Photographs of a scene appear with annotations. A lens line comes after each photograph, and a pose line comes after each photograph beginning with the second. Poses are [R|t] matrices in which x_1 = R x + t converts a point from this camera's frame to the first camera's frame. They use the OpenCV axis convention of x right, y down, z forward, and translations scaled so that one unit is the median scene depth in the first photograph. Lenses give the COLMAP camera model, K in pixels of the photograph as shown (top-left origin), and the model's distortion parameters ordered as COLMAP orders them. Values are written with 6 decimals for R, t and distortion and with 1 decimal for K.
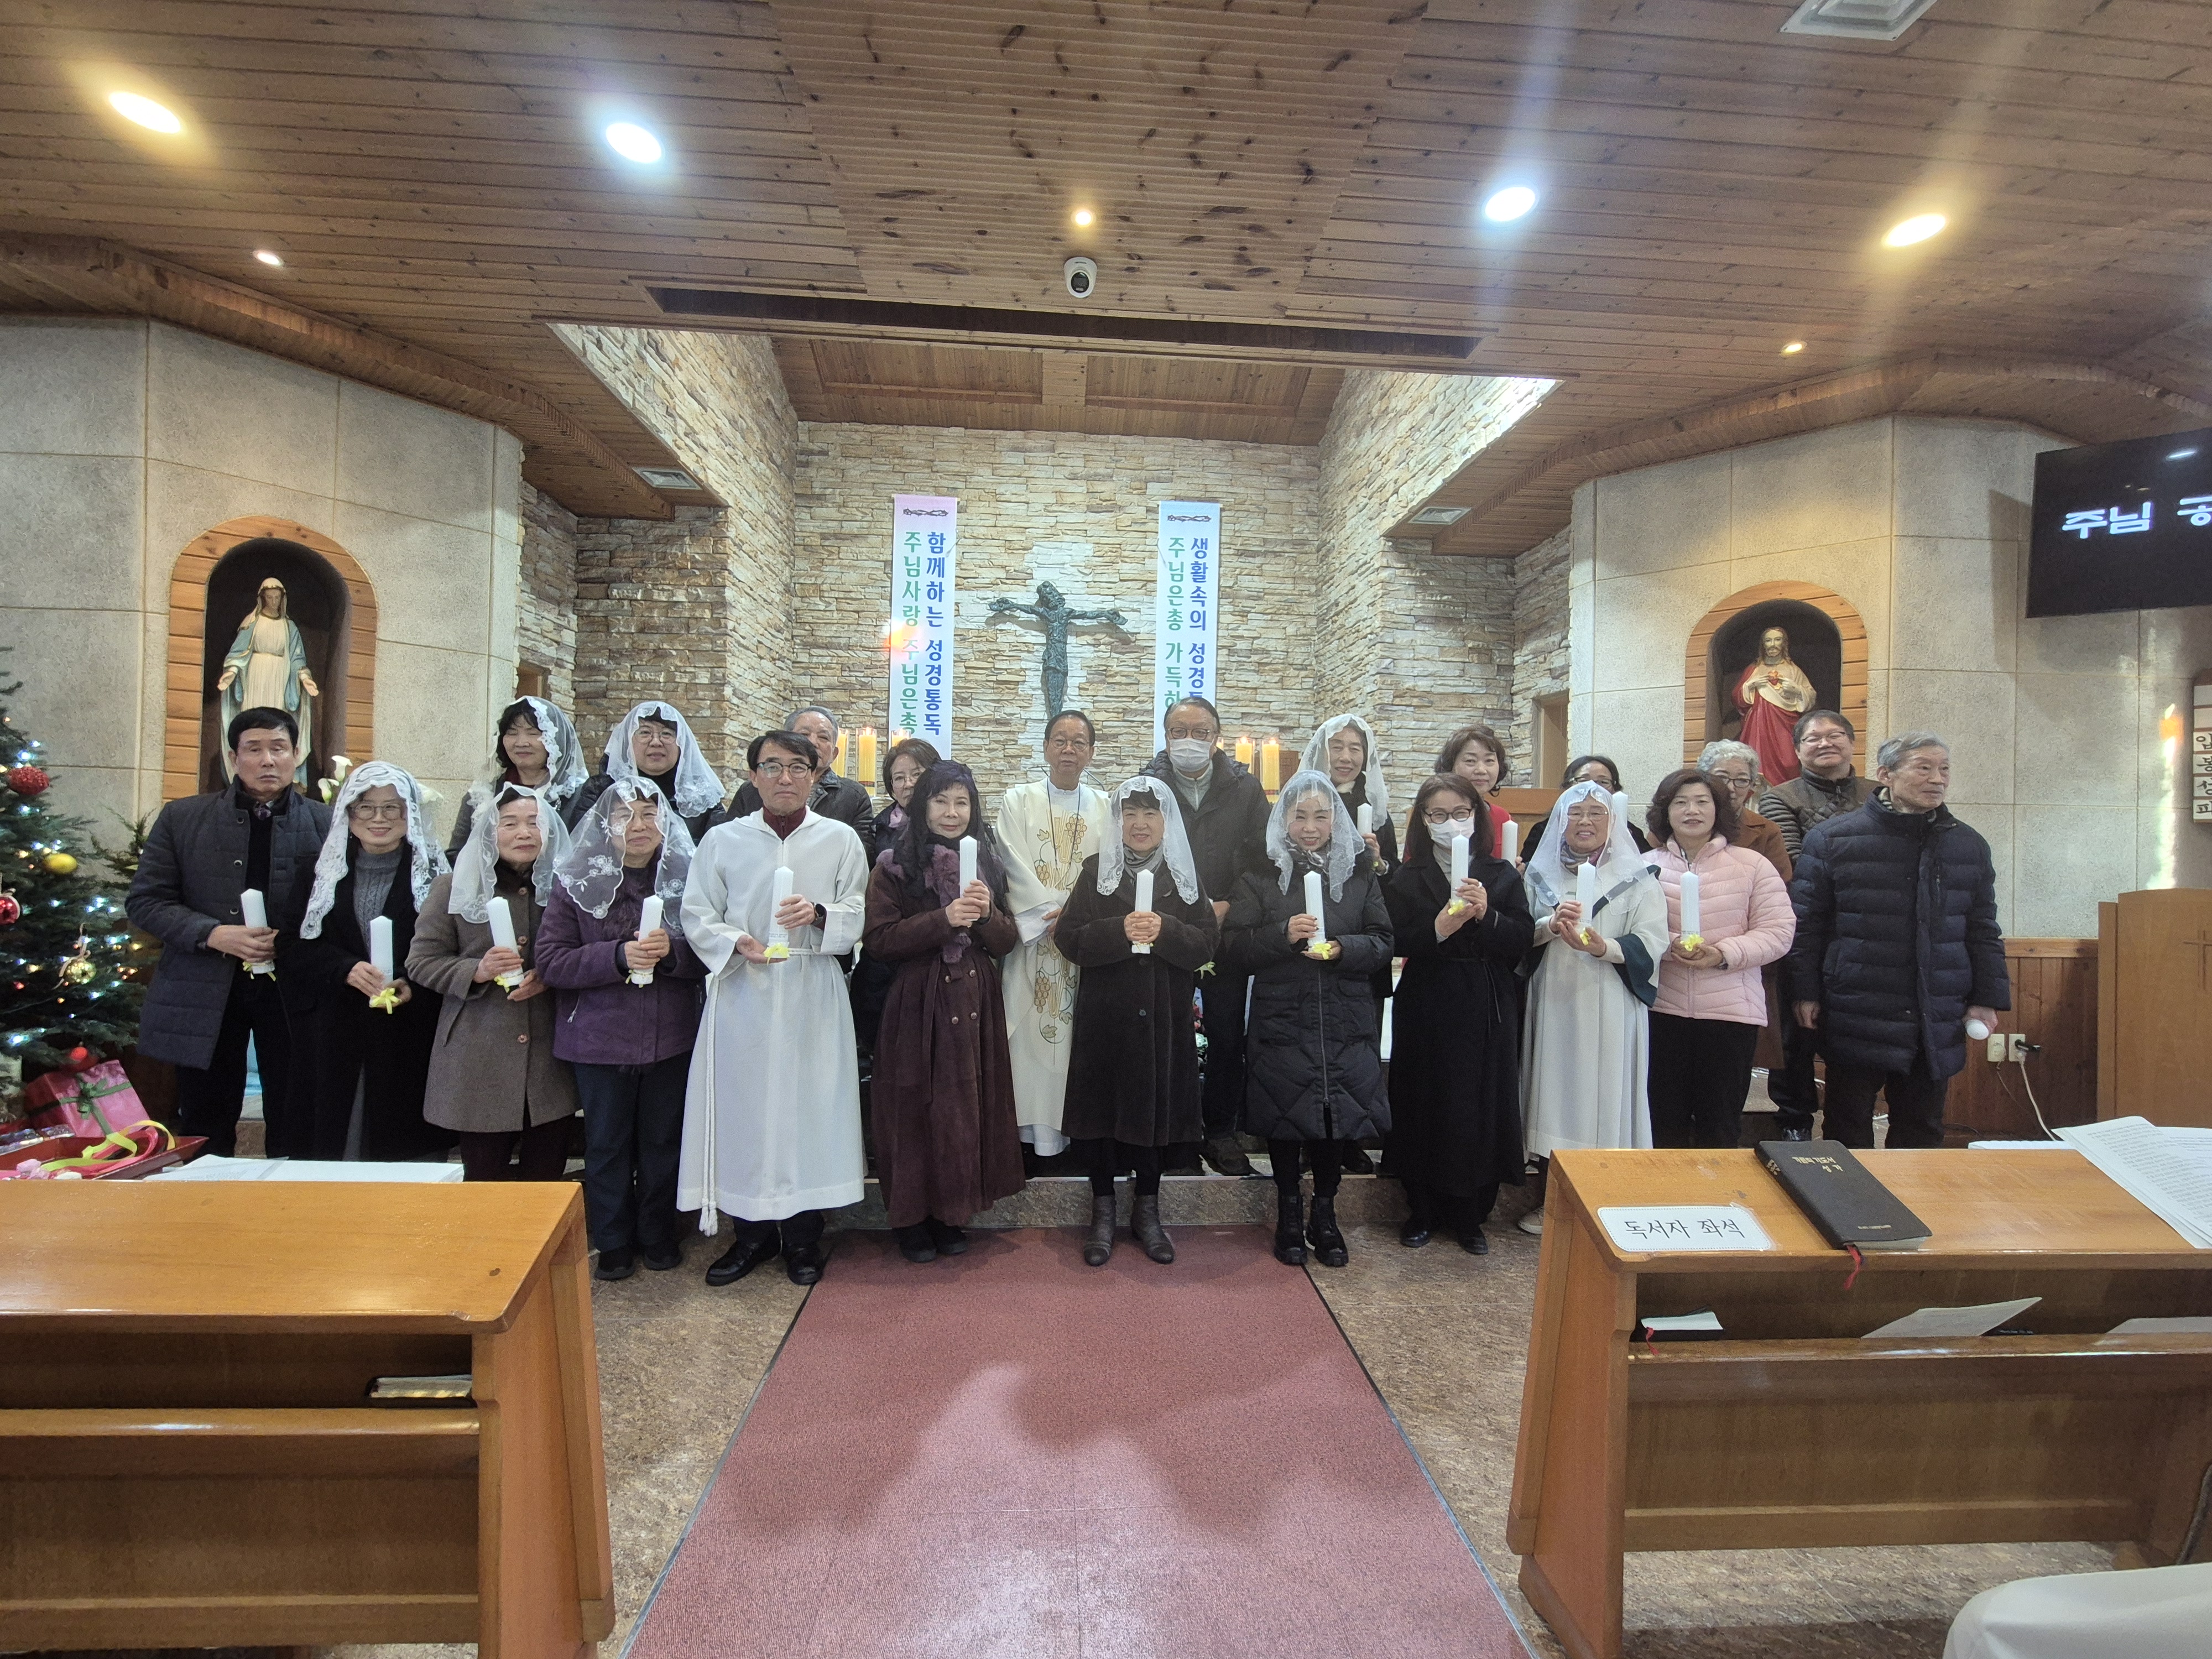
lens RADIAL K [[893.6, 0, 1106.0], [0, 893.6, 829.5], [0, 0, 1]] dist [0.000123, 0.000231]
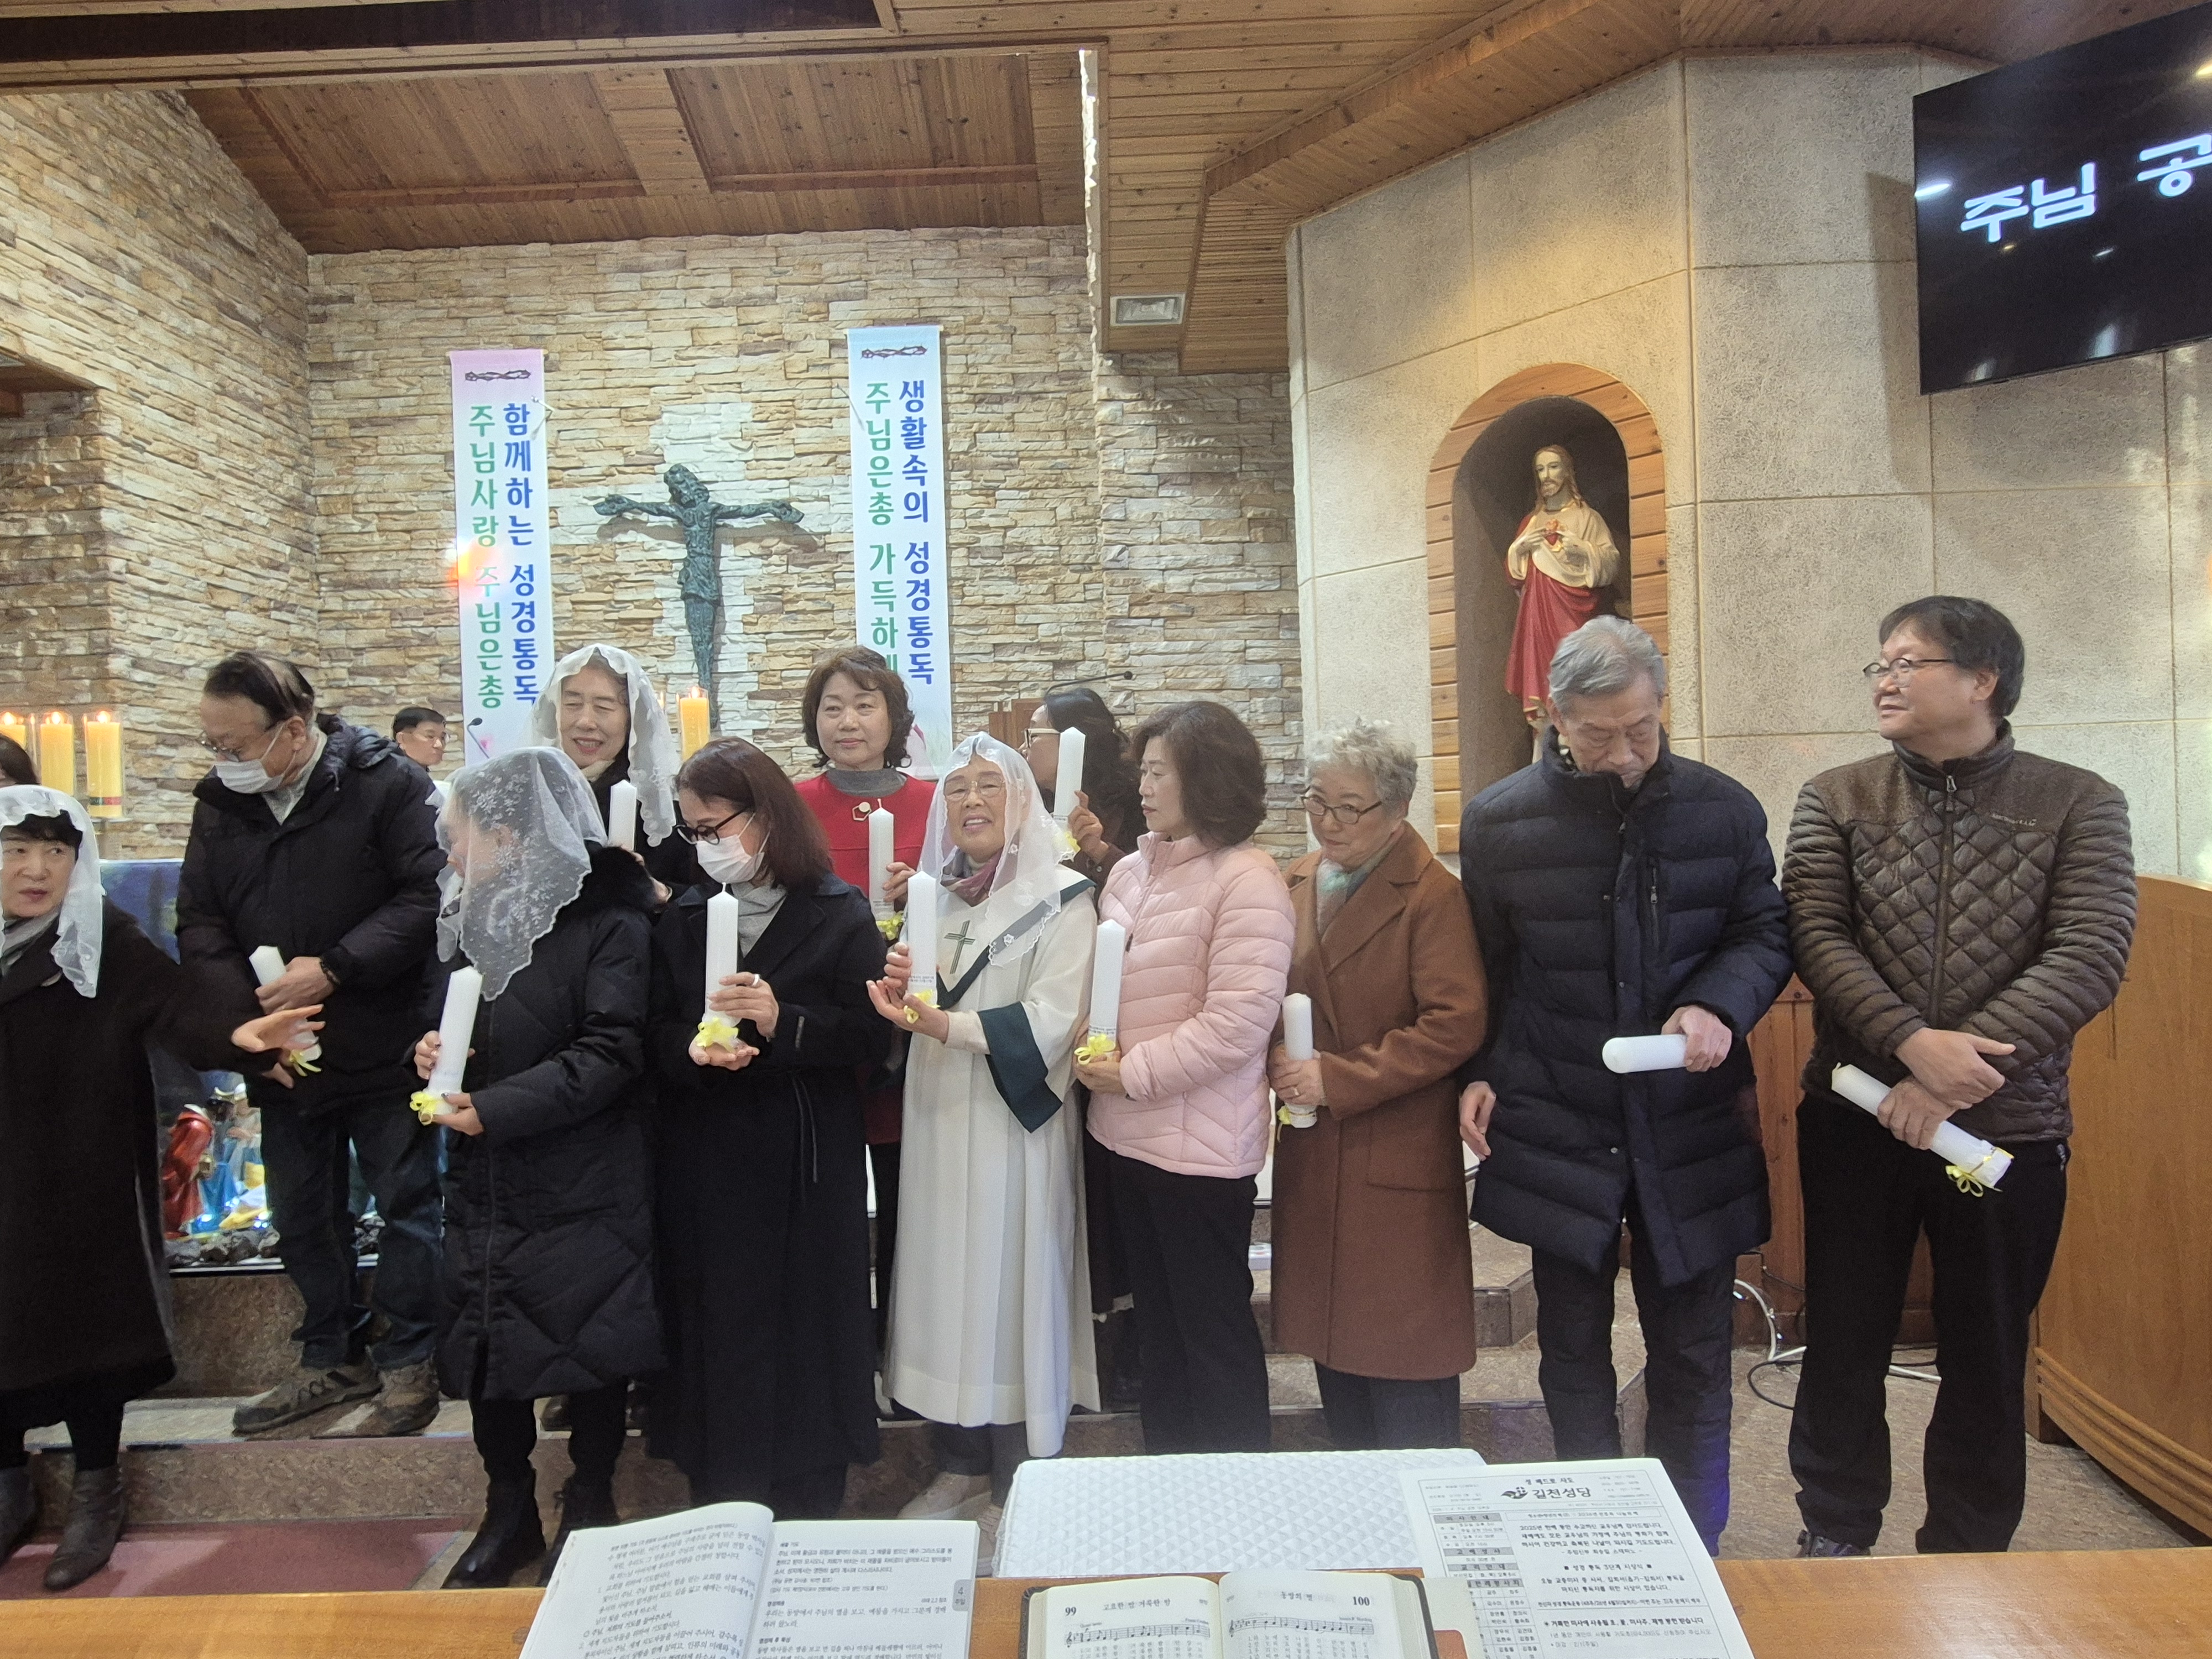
lens RADIAL K [[1254.9, 0, 1106.0], [0, 1254.9, 829.5], [0, 0, 1]] dist [-0.000870, -0.000906]
pose [[0.995697, -0.053521, -0.075650, 0.362830], [0.054404, 0.998472, 0.009667, 0.000450], [0.075017, -0.013741, 0.997088, 0.111484]]
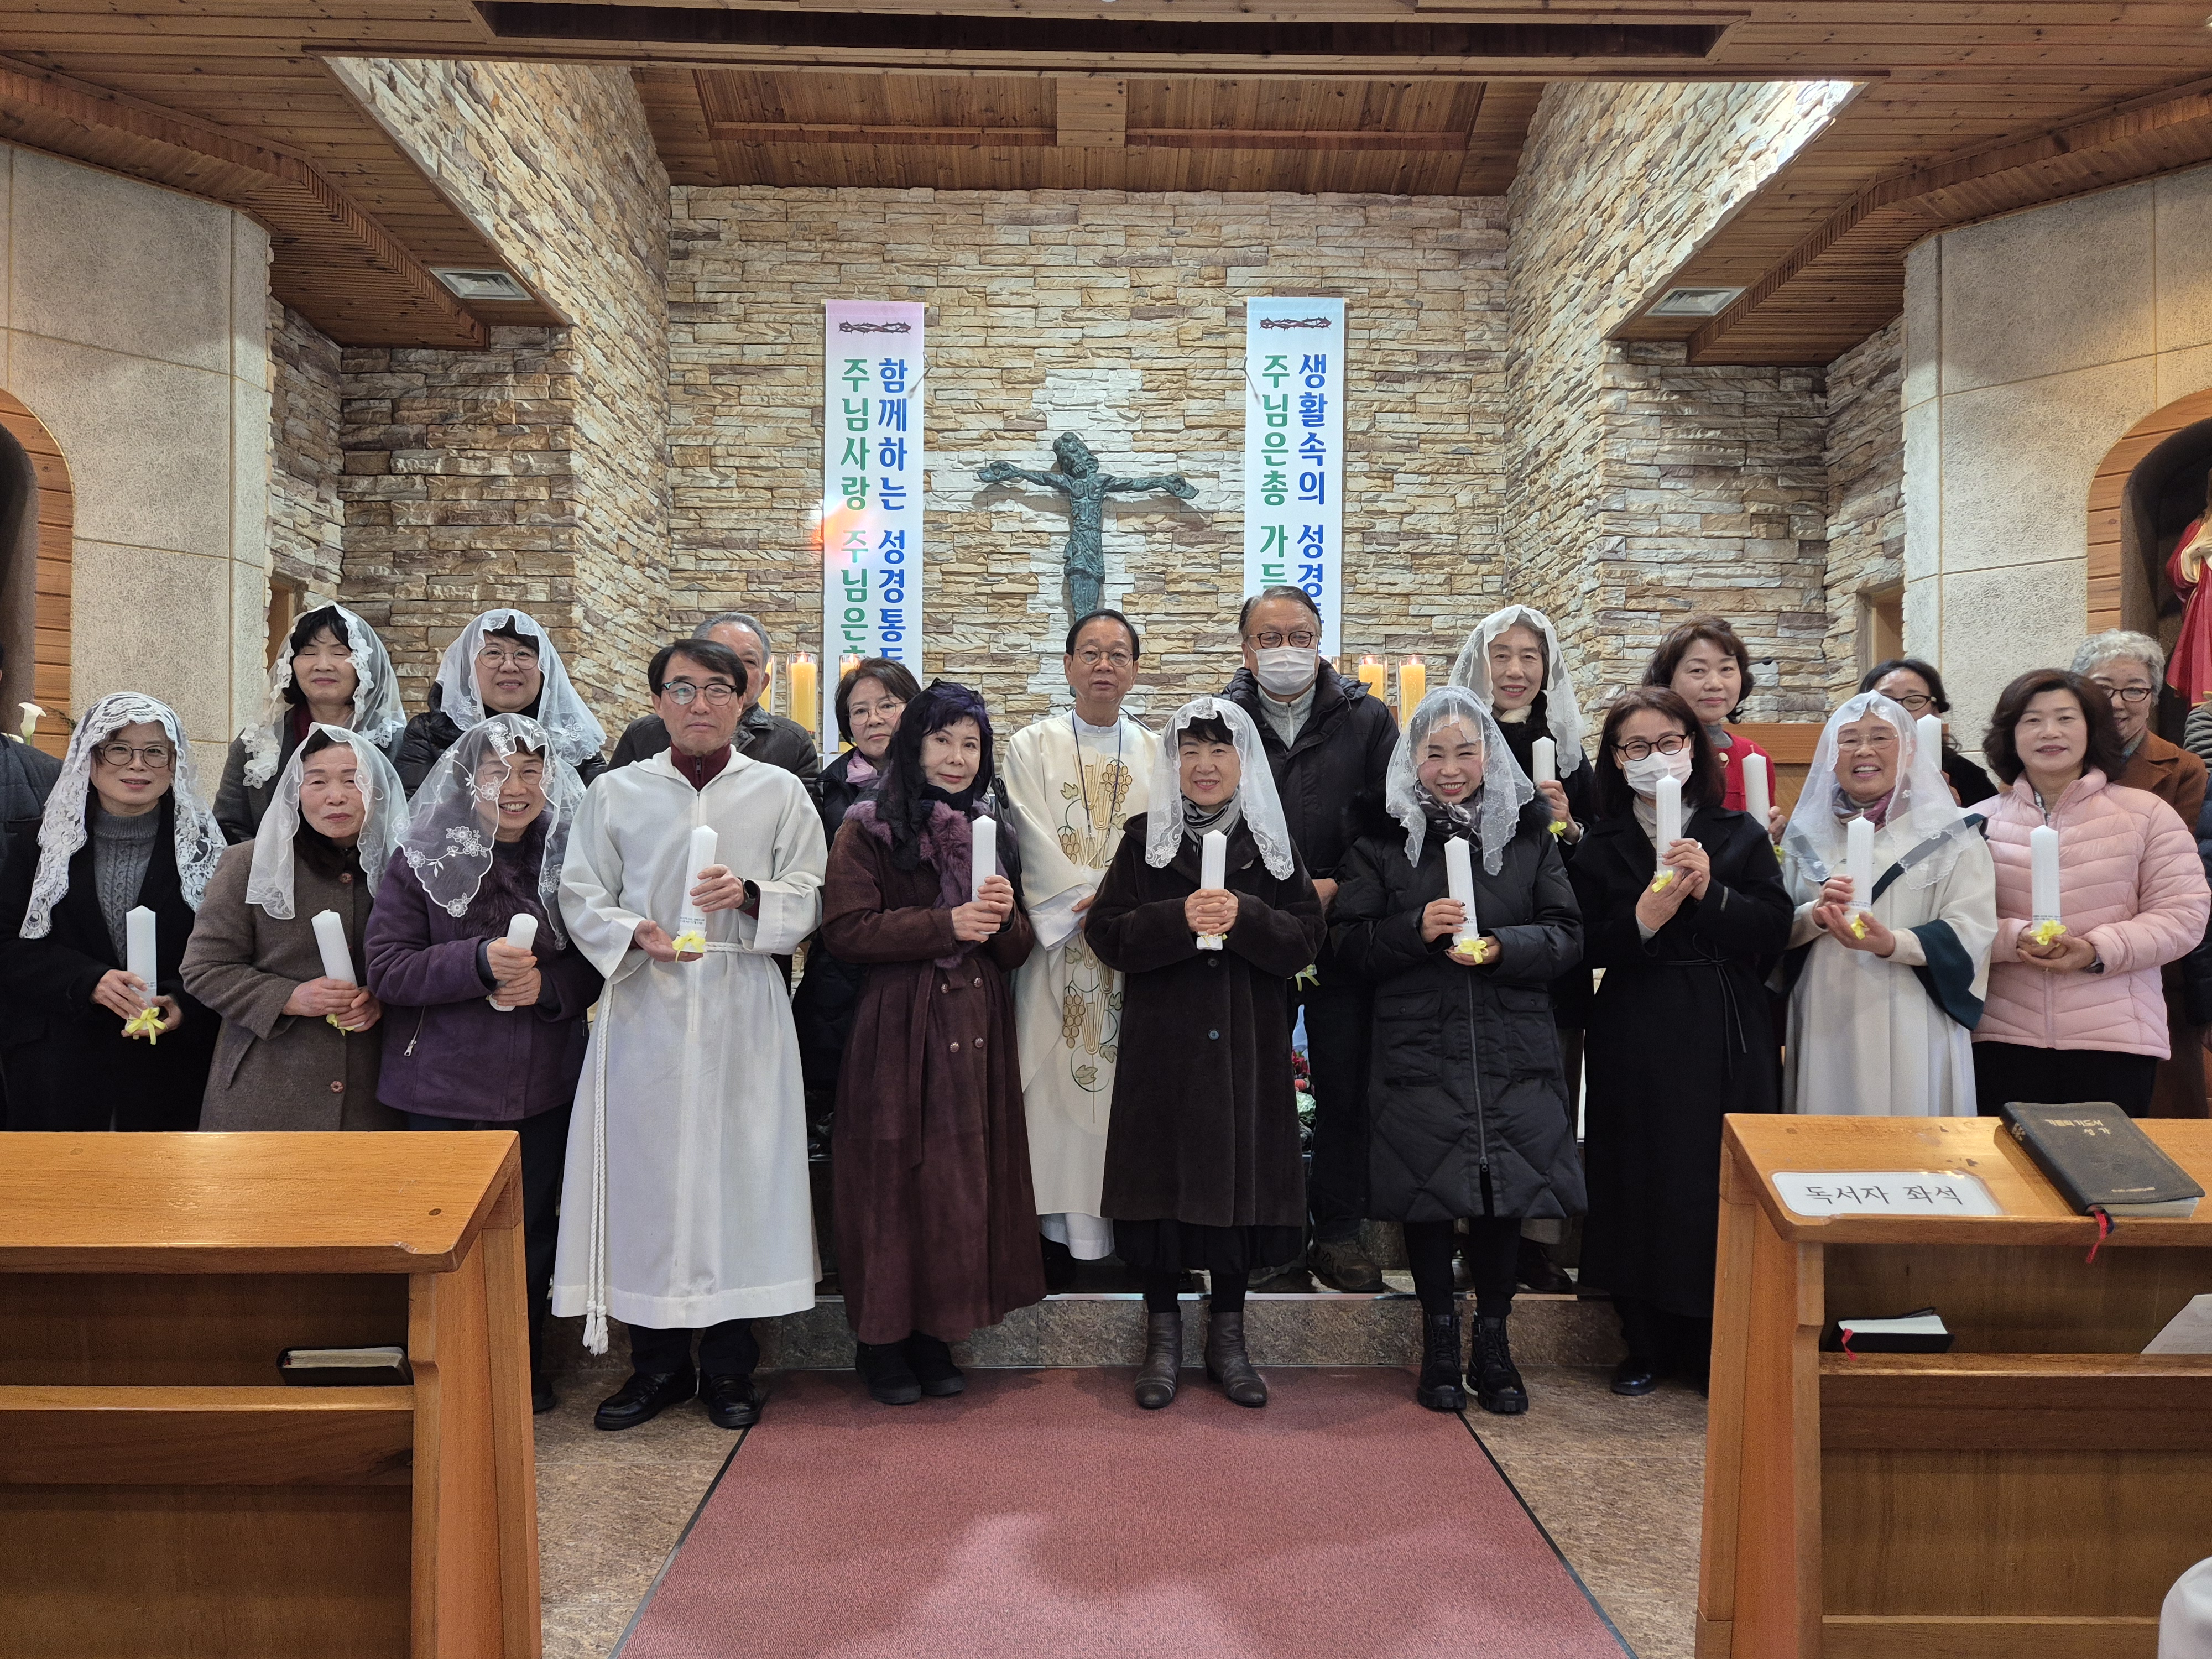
lens RADIAL K [[1533.2, 0, 1109.2], [0, 1533.2, 849.2], [0, 0, 1]] dist [0.077475, -0.062446]
pose [[0.998779, -0.017106, -0.046351, 0.008831], [0.016622, 0.999803, -0.010809, 0.032626], [0.046527, 0.010025, 0.998867, -0.092478]]
